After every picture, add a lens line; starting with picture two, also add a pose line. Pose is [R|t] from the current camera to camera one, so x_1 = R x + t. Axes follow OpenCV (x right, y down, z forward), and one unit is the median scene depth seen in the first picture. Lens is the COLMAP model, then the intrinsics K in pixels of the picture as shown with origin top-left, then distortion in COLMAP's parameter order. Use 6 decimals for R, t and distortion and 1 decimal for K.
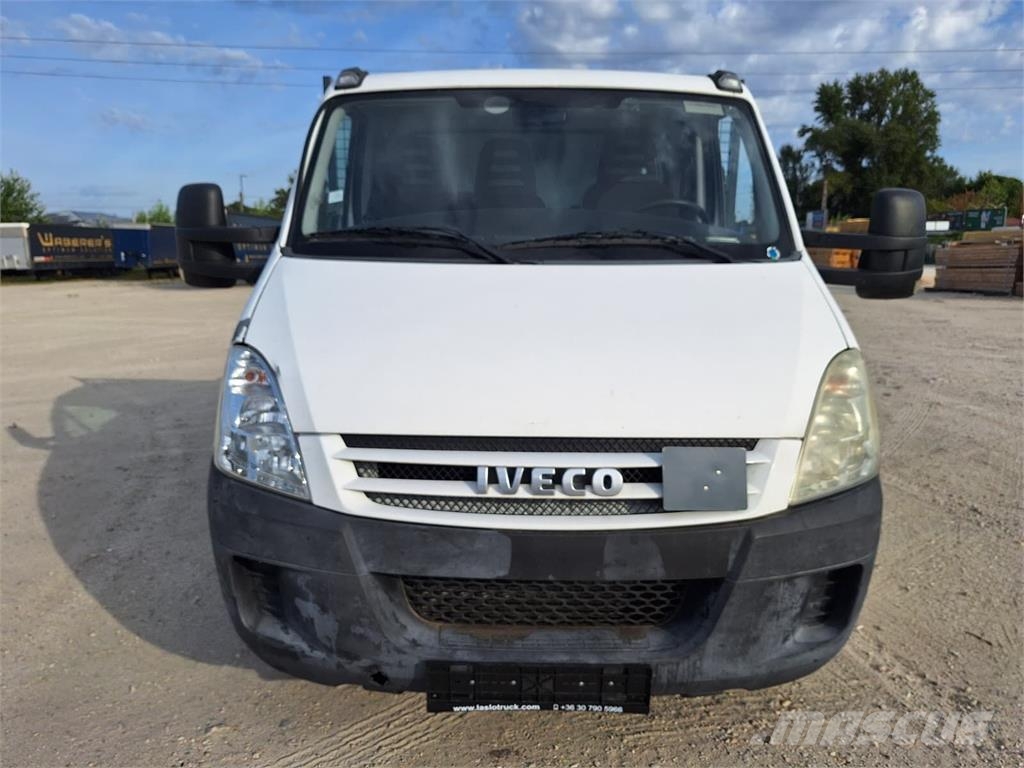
lens RADIAL K [[718.3, 0, 512.0], [0, 718.3, 384.0], [0, 0, 1]] dist [0.029795, -0.004909]
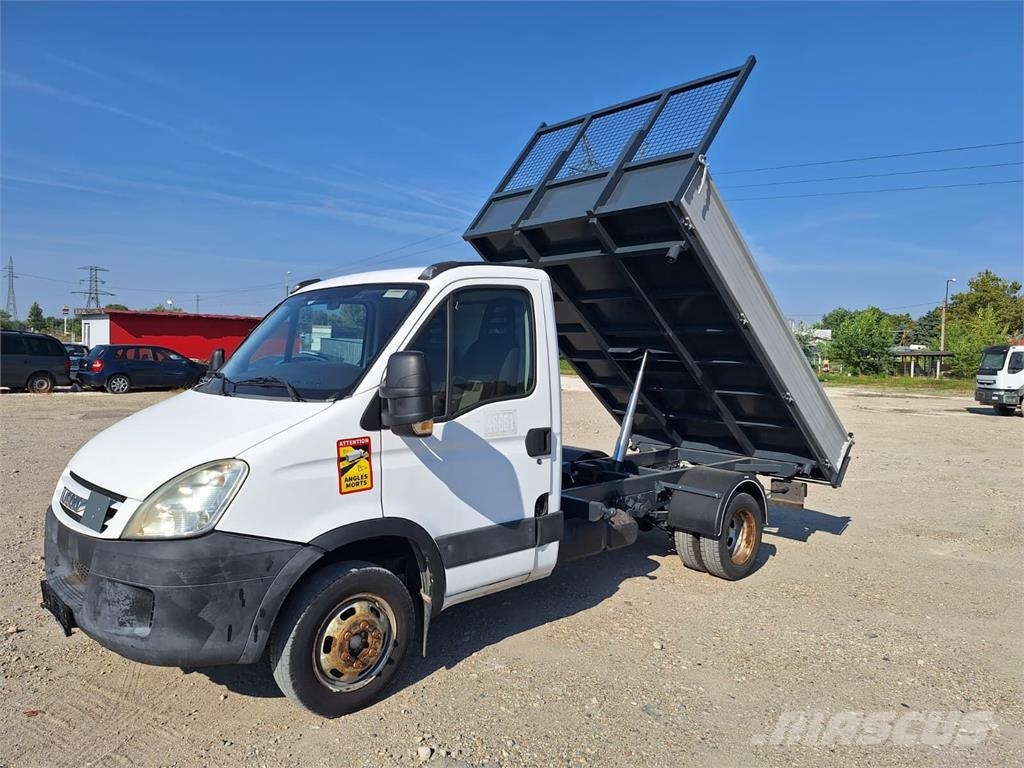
lens RADIAL K [[714.6, 0, 510.6], [0, 714.6, 369.7], [0, 0, 1]] dist [0.084009, -0.111814]
pose [[0.689576, 0.016415, -0.724027, 2.209080], [-0.162586, 0.977733, -0.132682, -0.139248], [0.705727, 0.209211, 0.676890, 0.395166]]
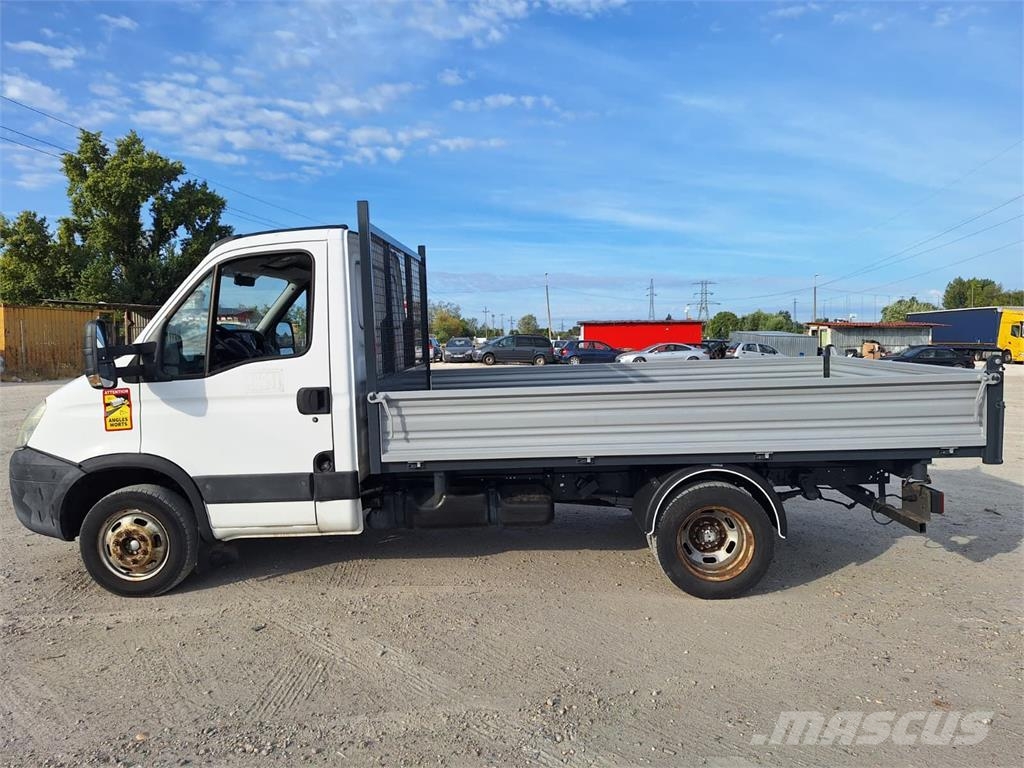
lens RADIAL K [[714.6, 0, 510.6], [0, 714.6, 369.7], [0, 0, 1]] dist [0.084009, -0.111814]
pose [[-0.045373, 0.052620, -0.997583, 2.942209], [-0.179009, 0.982020, 0.059941, -0.591217], [0.982801, 0.181296, -0.035138, 2.772485]]
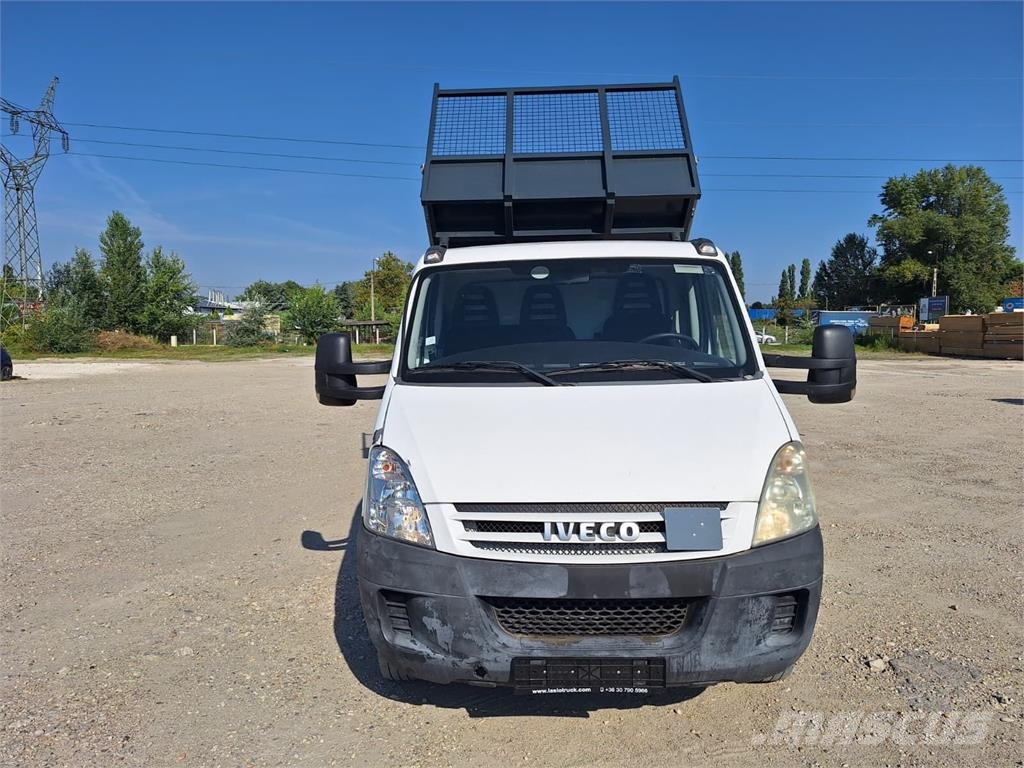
lens RADIAL K [[713.0, 0, 500.1], [0, 713.0, 369.8], [0, 0, 1]] dist [0.083193, -0.118967]
pose [[0.998436, -0.026944, -0.048989, -0.056255], [0.019172, 0.988085, -0.152708, 0.022908], [0.052519, 0.151530, 0.987056, -0.557529]]
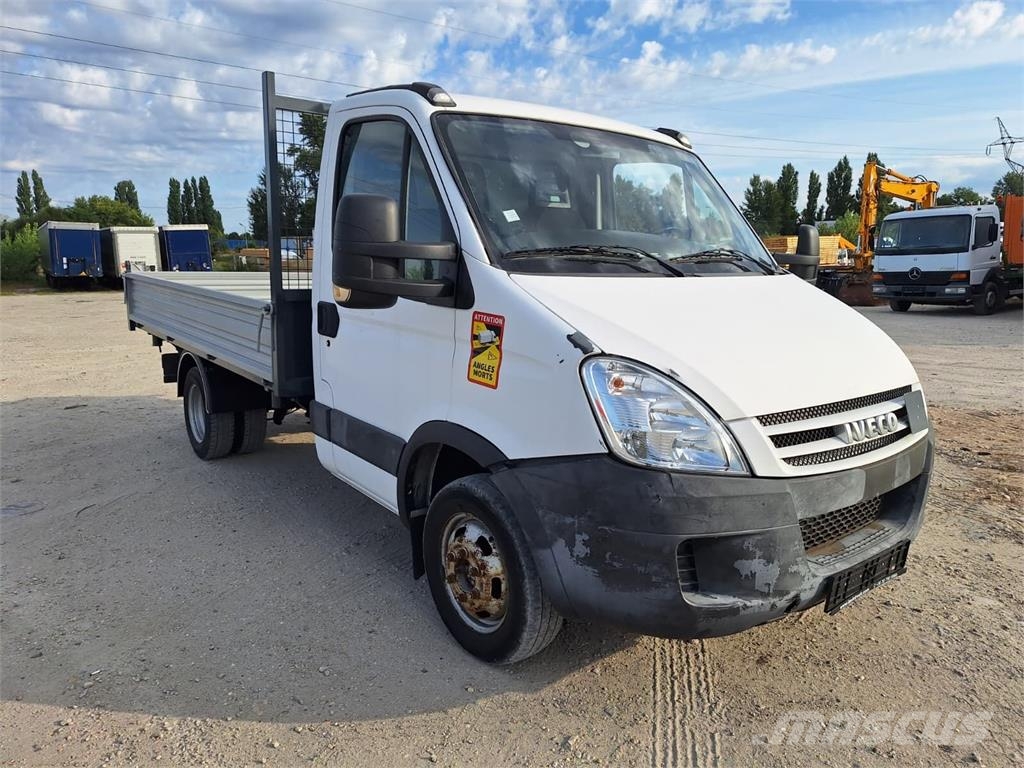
lens RADIAL K [[714.6, 0, 510.6], [0, 714.6, 369.7], [0, 0, 1]] dist [0.084009, -0.111814]
pose [[0.782440, -0.093978, 0.615594, -1.330645], [0.114540, 0.993400, 0.006071, -0.065389], [-0.612102, 0.065760, 0.788040, 0.286772]]
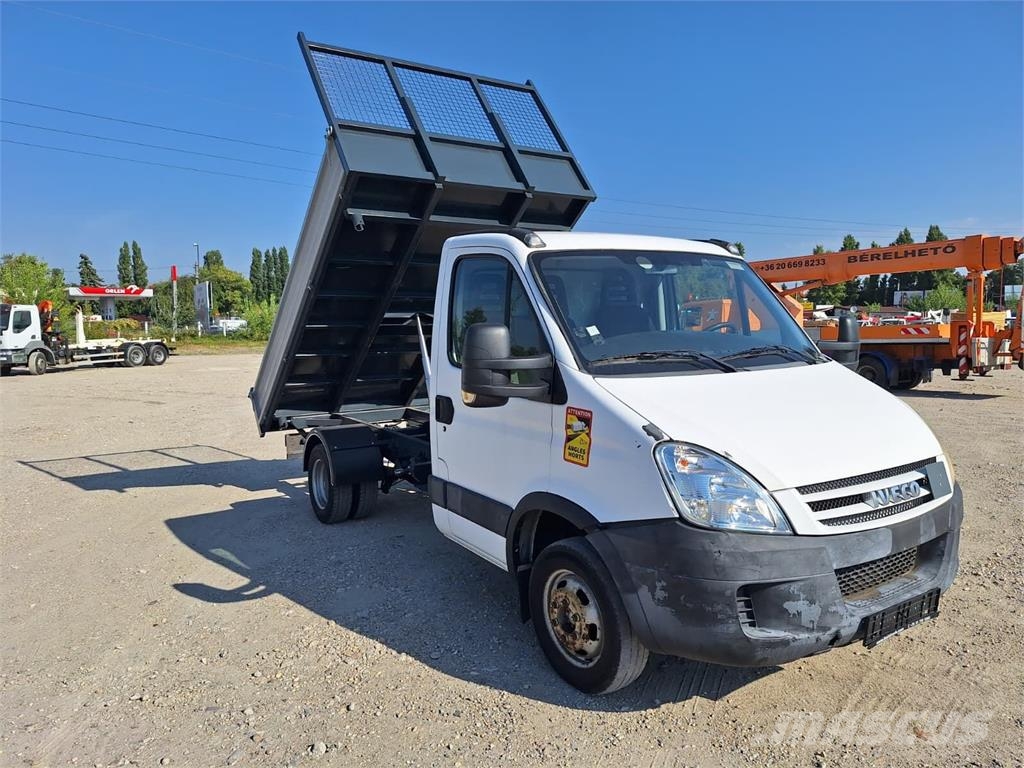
lens RADIAL K [[713.0, 0, 500.1], [0, 713.0, 369.8], [0, 0, 1]] dist [0.083193, -0.118967]
pose [[0.842190, -0.067065, 0.534993, -1.631878], [0.138067, 0.985976, -0.093747, -0.127188], [-0.521203, 0.152818, 0.839639, -0.031148]]
